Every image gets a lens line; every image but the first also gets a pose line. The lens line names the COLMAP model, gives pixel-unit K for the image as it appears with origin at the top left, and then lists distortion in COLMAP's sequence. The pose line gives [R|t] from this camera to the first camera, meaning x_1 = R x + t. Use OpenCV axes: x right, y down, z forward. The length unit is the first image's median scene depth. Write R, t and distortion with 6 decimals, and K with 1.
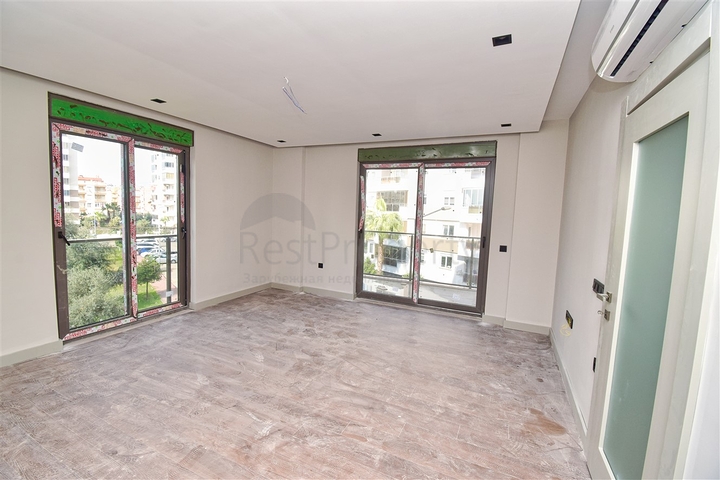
lens RADIAL K [[318.4, 0, 358.9], [0, 318.4, 239.5], [0, 0, 1]] dist [0.016873, -0.024714]
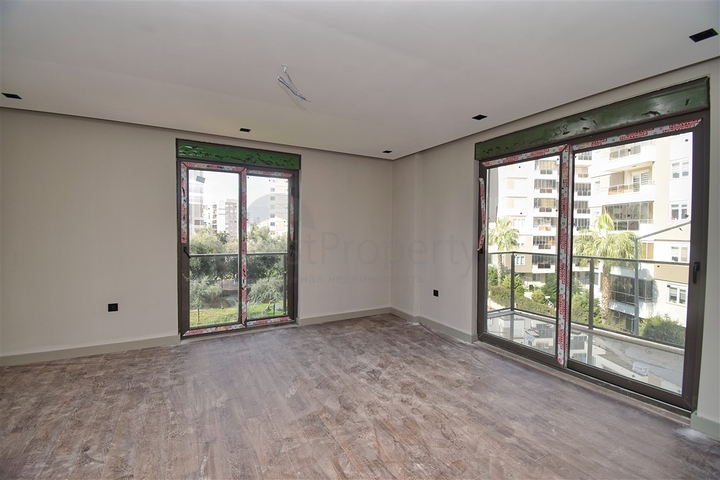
lens RADIAL K [[318.4, 0, 358.9], [0, 318.4, 239.5], [0, 0, 1]] dist [0.016873, -0.024714]
pose [[0.809947, -0.013537, -0.586347, 0.260682], [-0.030633, 0.997393, -0.065342, 0.005333], [0.585703, 0.070886, 0.807420, 0.277470]]
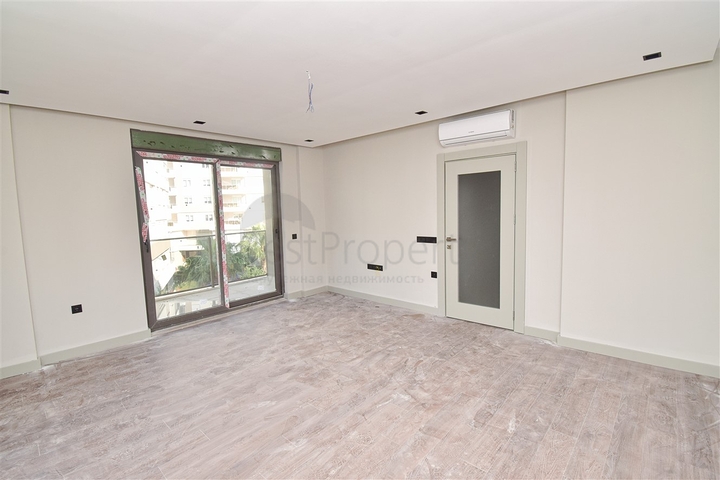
lens RADIAL K [[333.8, 0, 360.9], [0, 333.8, 237.3], [0, 0, 1]] dist [0.017391, -0.024692]
pose [[0.286456, -0.128558, 0.949429, -0.715884], [0.123136, 0.987678, 0.096586, -0.062213], [-0.950148, 0.089241, 0.298756, 0.363647]]
